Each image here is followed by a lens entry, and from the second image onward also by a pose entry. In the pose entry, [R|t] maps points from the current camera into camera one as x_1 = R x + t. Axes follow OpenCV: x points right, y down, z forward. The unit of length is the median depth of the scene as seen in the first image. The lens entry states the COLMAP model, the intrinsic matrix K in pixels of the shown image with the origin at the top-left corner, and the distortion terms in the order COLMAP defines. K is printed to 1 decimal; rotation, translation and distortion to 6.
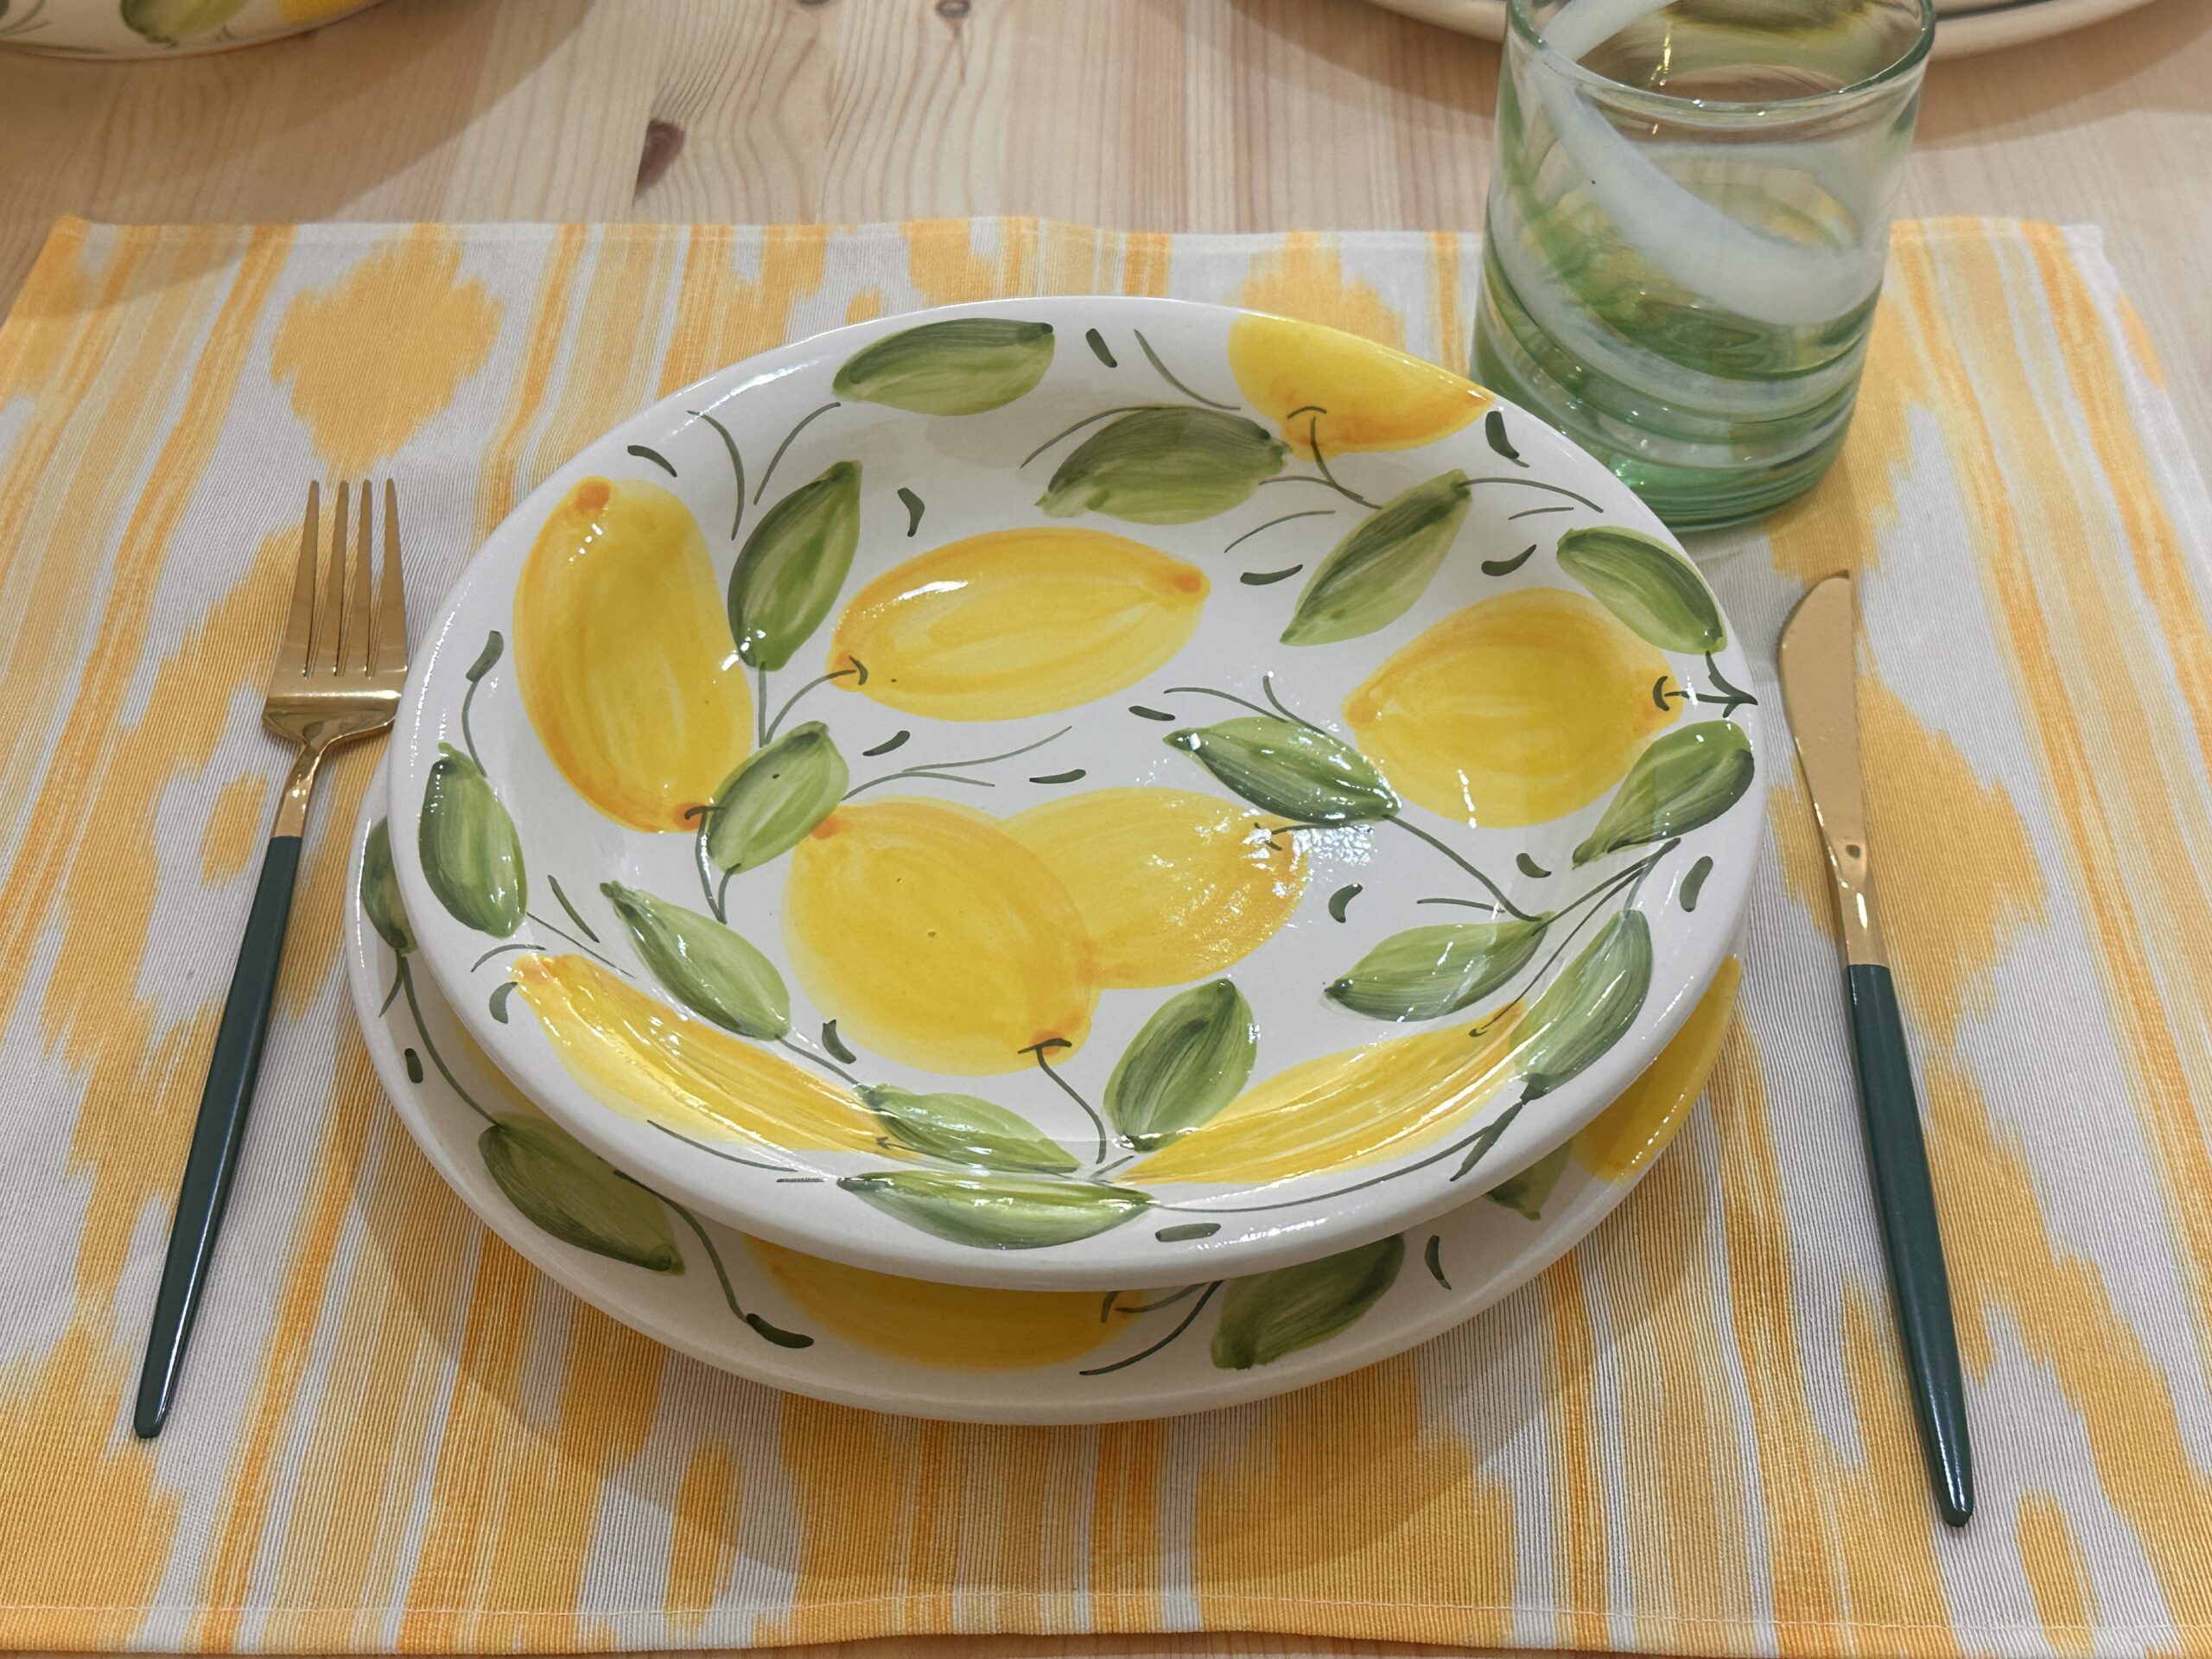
lens RADIAL K [[2985.0, 0, 1105.0], [0, 2985.0, 814.1], [0, 0, 1]] dist [0.087757, 0.000000]
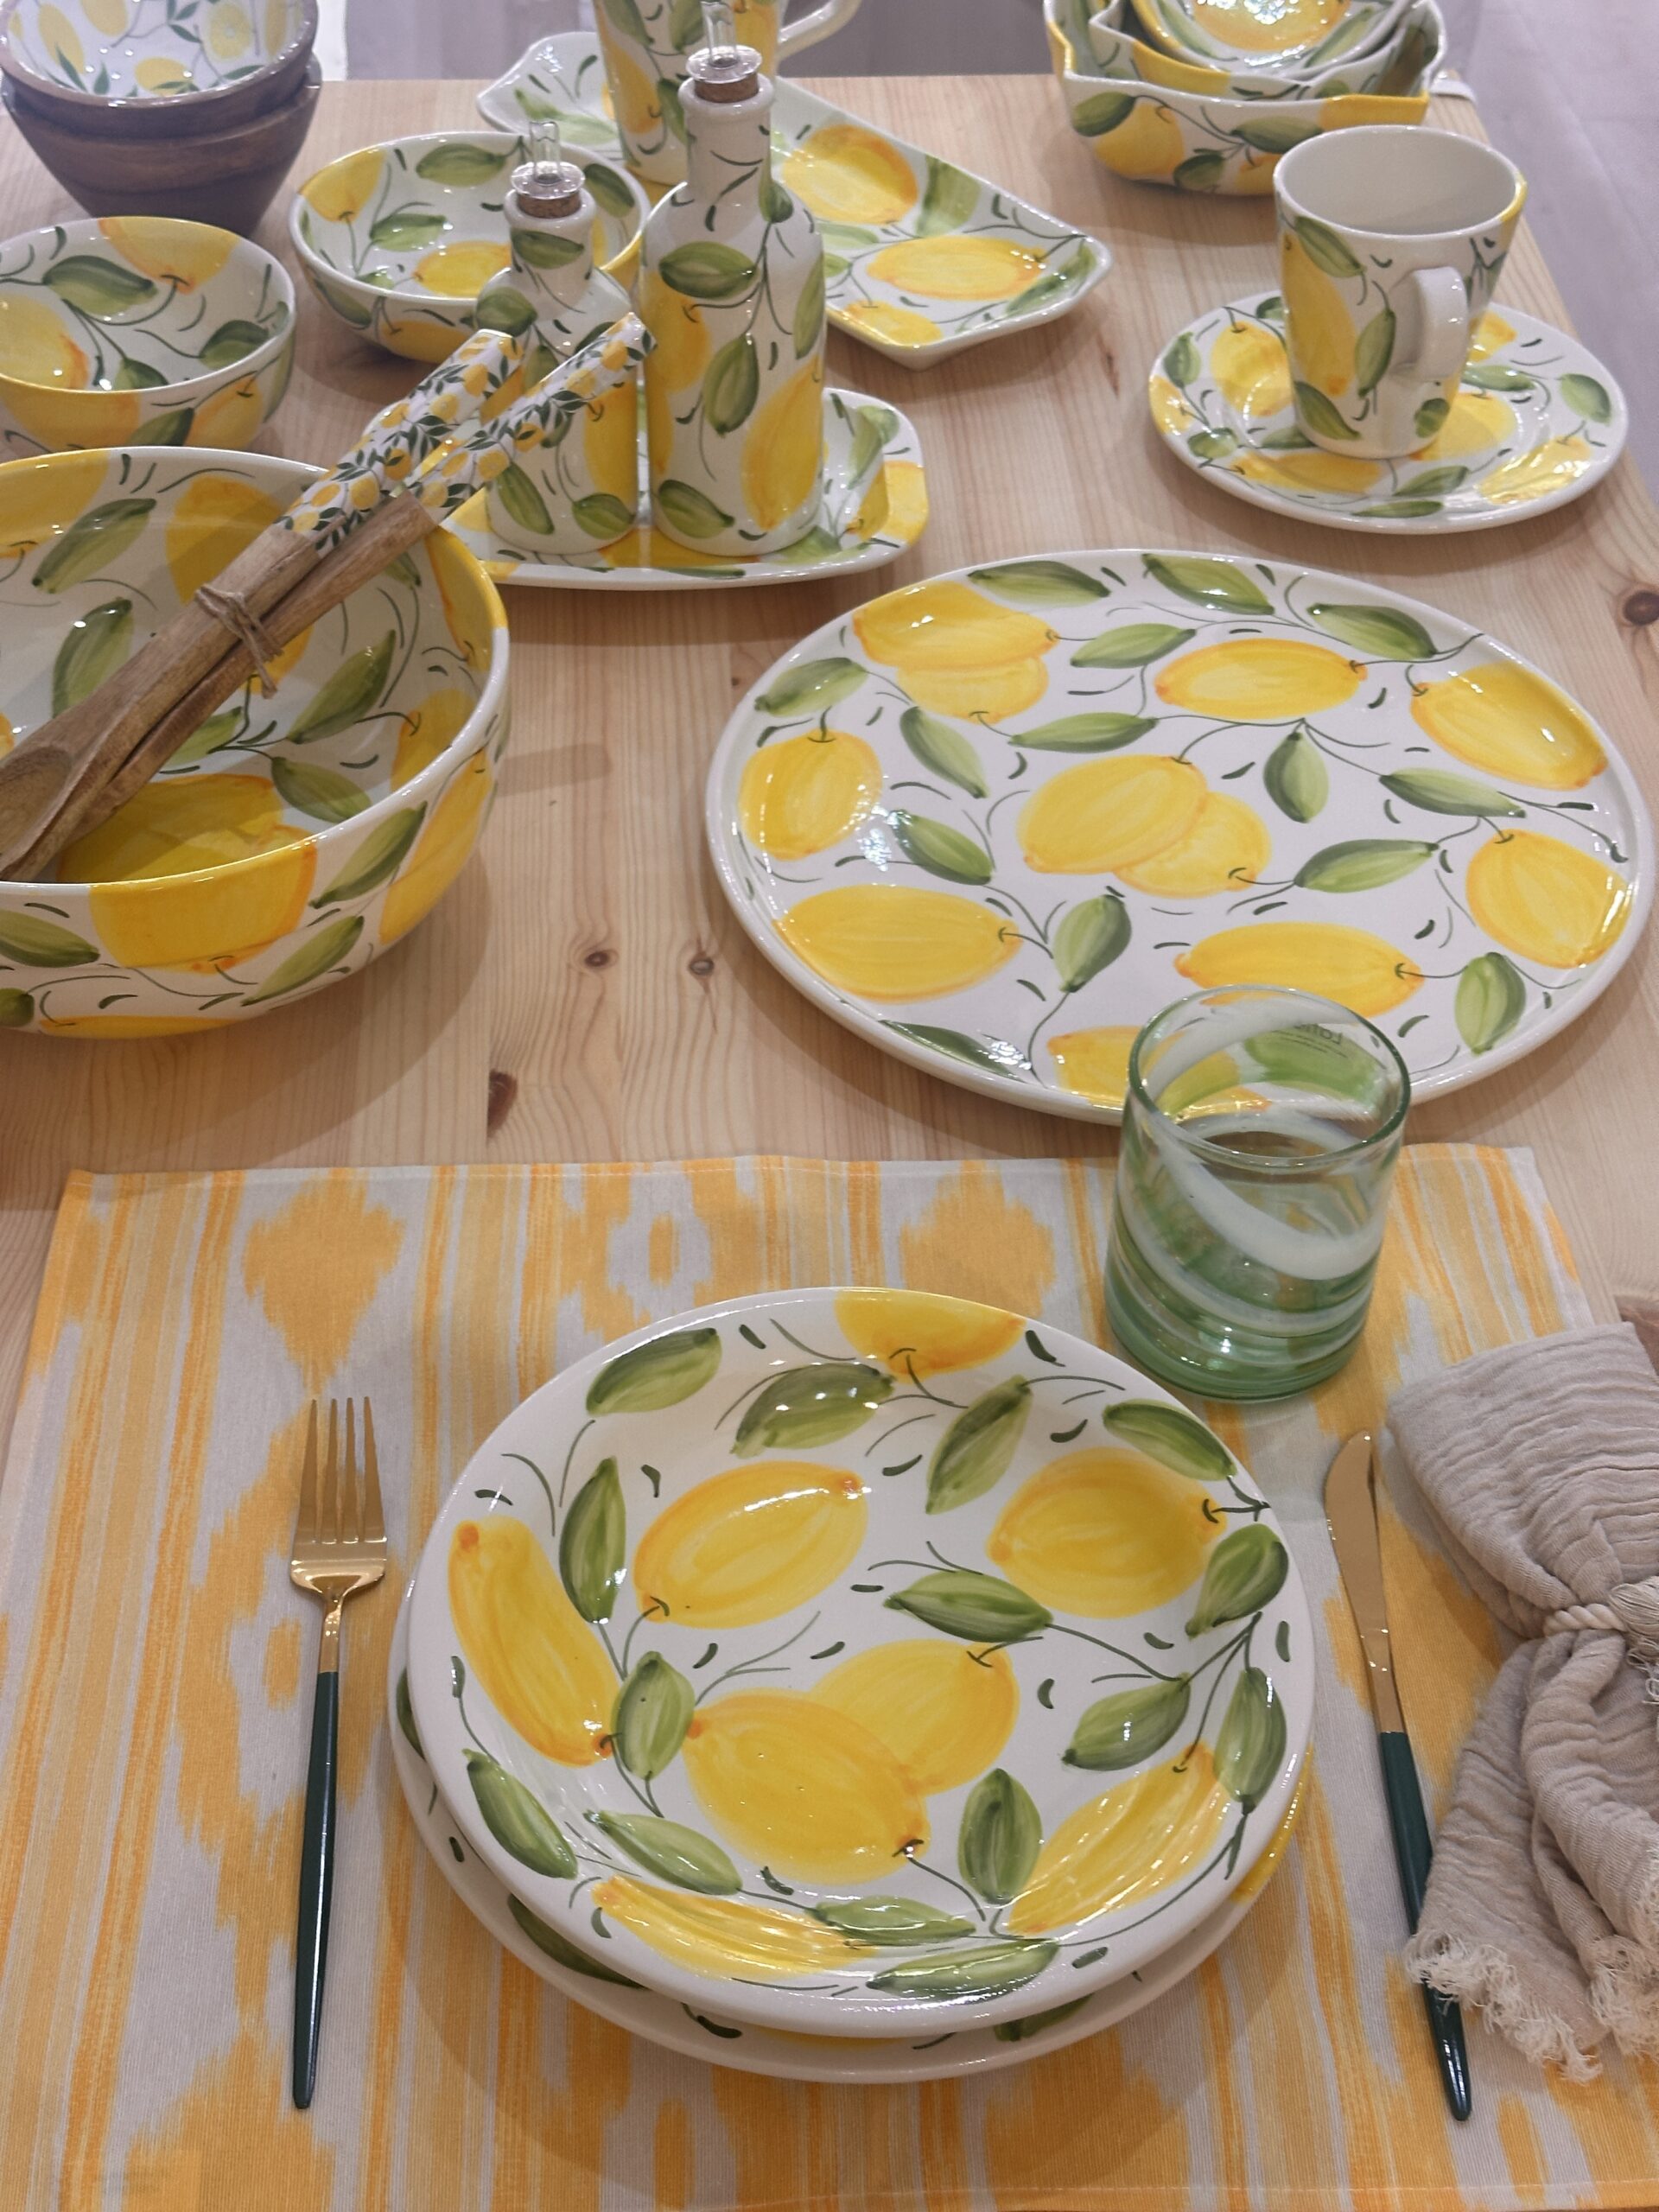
lens RADIAL K [[3075.3, 0, 814.1], [0, 3075.3, 1106.6], [0, 0, 1]] dist [0.110626, 0.000000]
pose [[0.943293, -0.203902, 0.261957, -0.369865], [0.217199, 0.975867, -0.022528, -0.244145], [-0.251042, 0.078147, 0.964816, -0.491847]]
